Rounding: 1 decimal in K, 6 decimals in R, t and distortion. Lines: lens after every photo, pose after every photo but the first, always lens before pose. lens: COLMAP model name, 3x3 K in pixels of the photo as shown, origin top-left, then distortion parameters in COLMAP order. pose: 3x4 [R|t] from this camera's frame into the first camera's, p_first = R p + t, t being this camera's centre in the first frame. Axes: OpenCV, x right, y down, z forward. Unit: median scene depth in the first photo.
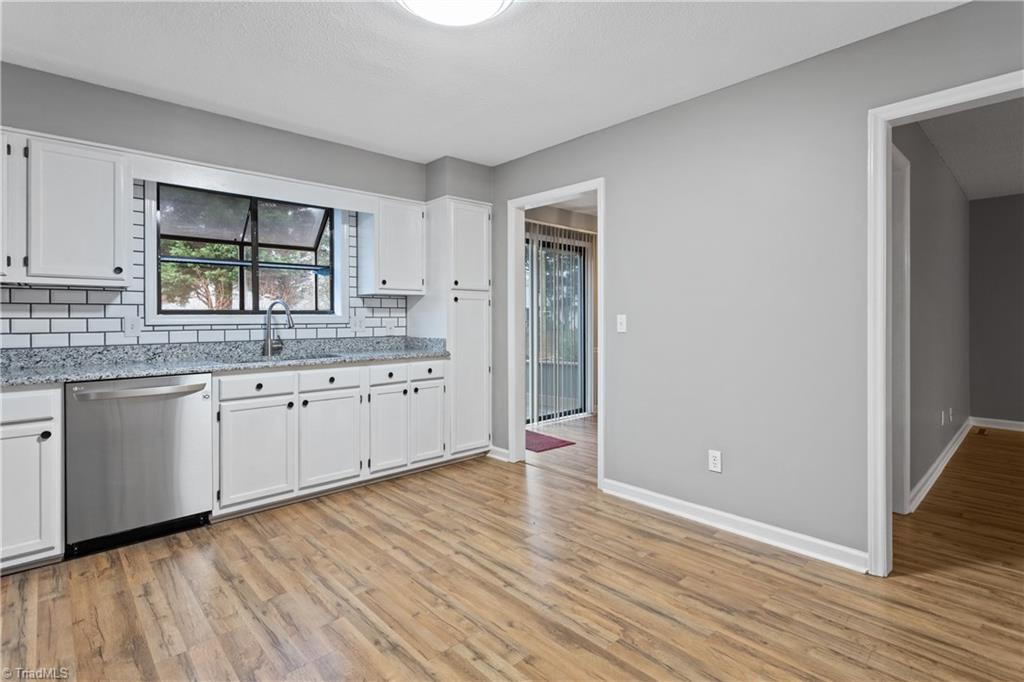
lens RADIAL K [[494.3, 0, 462.2], [0, 494.3, 321.1], [0, 0, 1]] dist [0.001172, 0.000039]
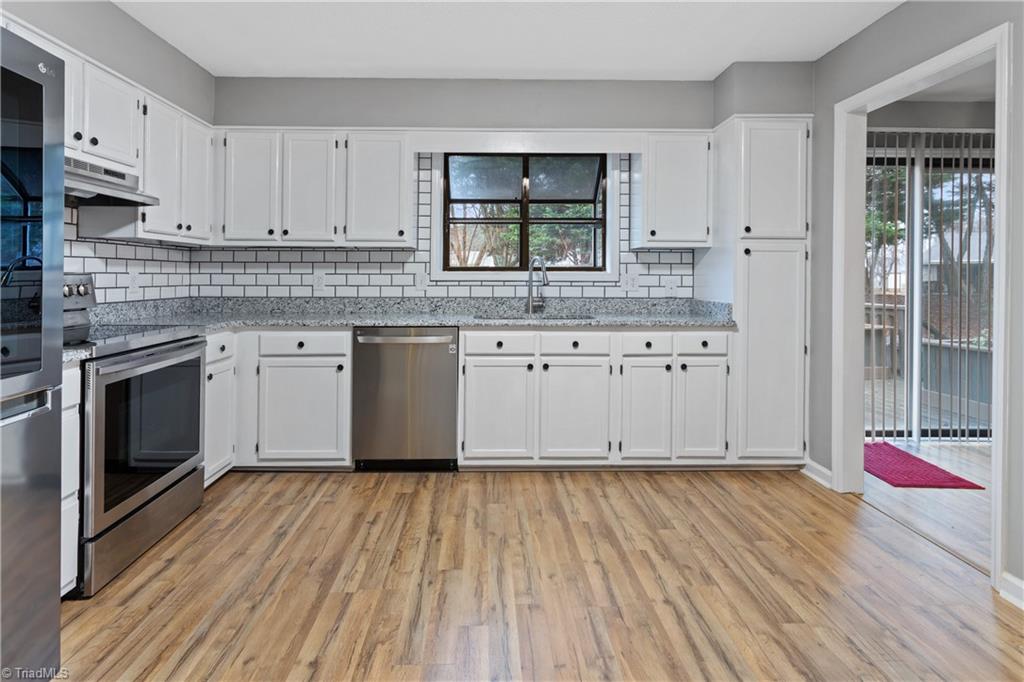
lens RADIAL K [[494.3, 0, 491.5], [0, 494.3, 275.5], [0, 0, 1]] dist [0.001172, 0.000039]
pose [[0.777791, 0.006572, -0.628489, 0.185962], [-0.010643, 0.999940, -0.002715, -0.002095], [0.628433, 0.008801, 0.777814, 0.211019]]
